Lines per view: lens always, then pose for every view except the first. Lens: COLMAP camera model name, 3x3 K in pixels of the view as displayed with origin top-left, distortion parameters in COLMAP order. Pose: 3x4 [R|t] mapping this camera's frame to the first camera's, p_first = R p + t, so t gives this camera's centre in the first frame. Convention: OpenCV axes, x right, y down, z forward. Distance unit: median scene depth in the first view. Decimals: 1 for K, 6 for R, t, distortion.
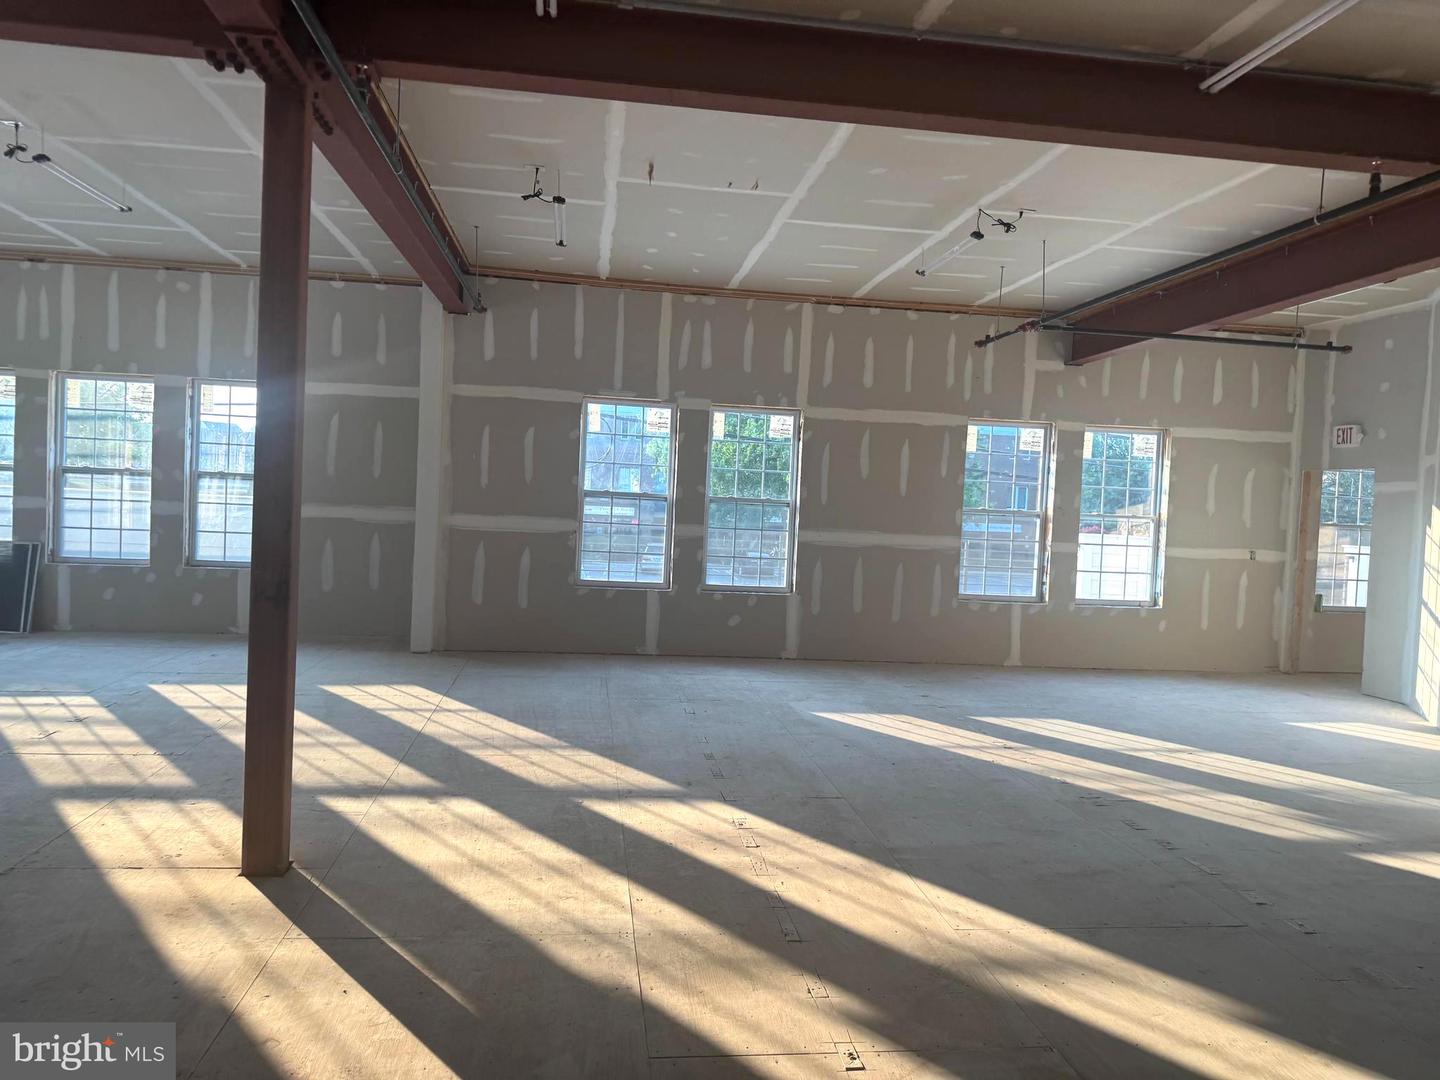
lens RADIAL K [[1048.0, 0, 725.9], [0, 1048.0, 537.6], [0, 0, 1]] dist [0.034512, -0.020485]
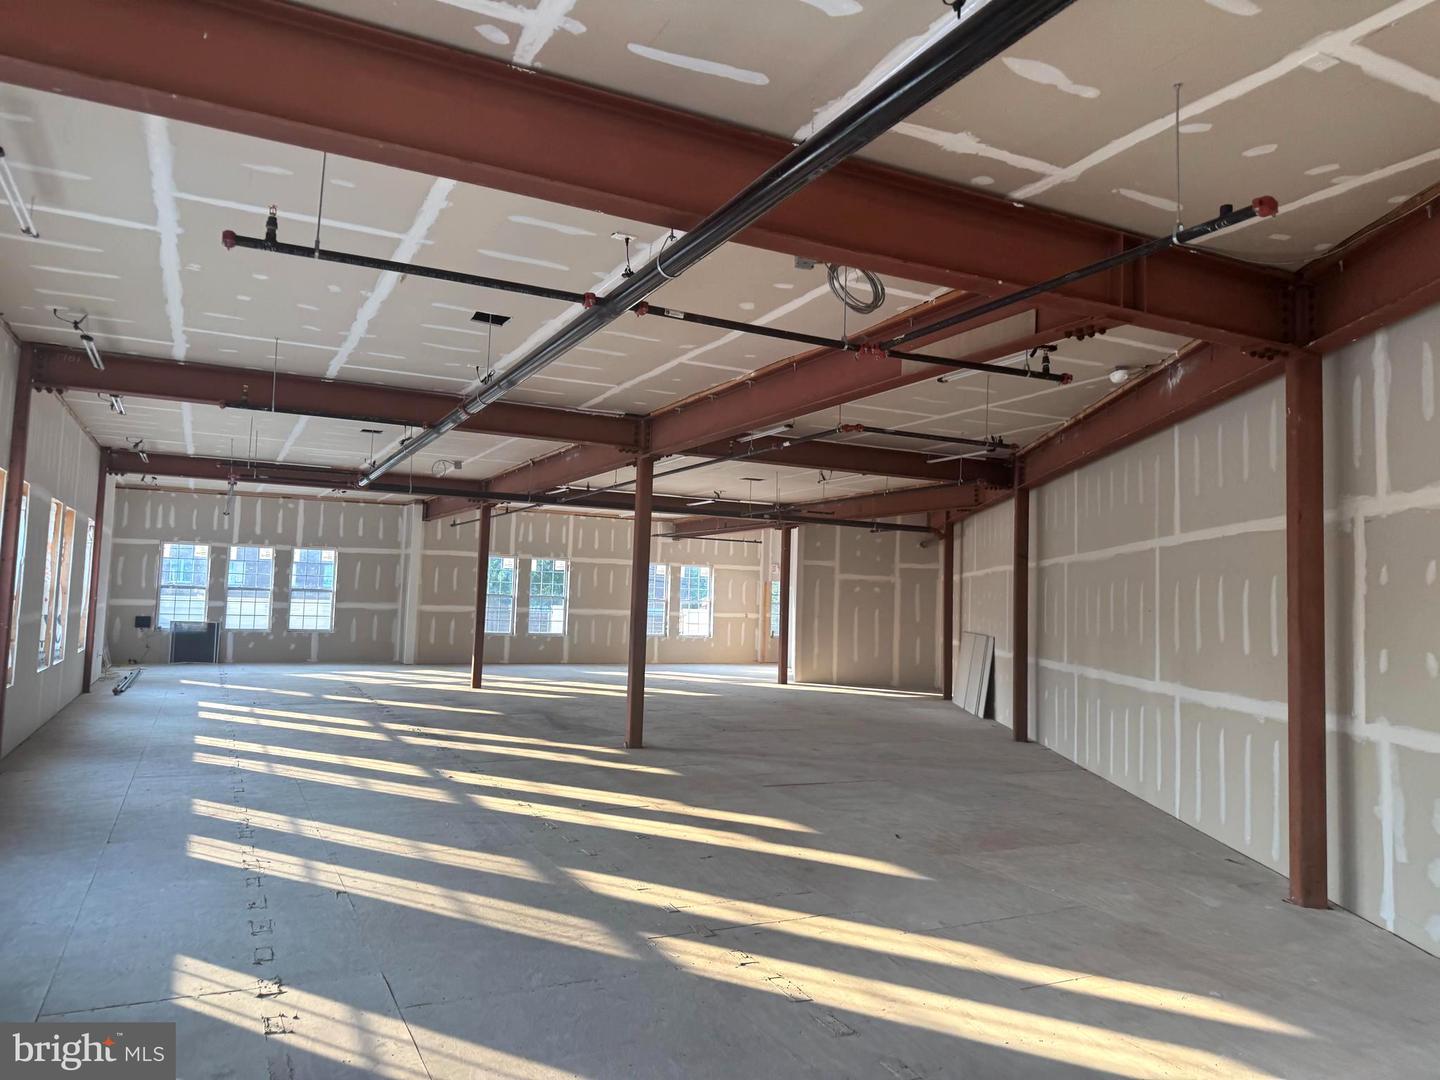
lens RADIAL K [[1048.0, 0, 724.0], [0, 1048.0, 535.2], [0, 0, 1]] dist [0.034512, -0.020485]
pose [[0.941396, 0.002864, 0.337291, -0.403625], [0.024563, 0.996727, -0.077021, 0.018416], [-0.336408, 0.080793, 0.938244, -1.379404]]
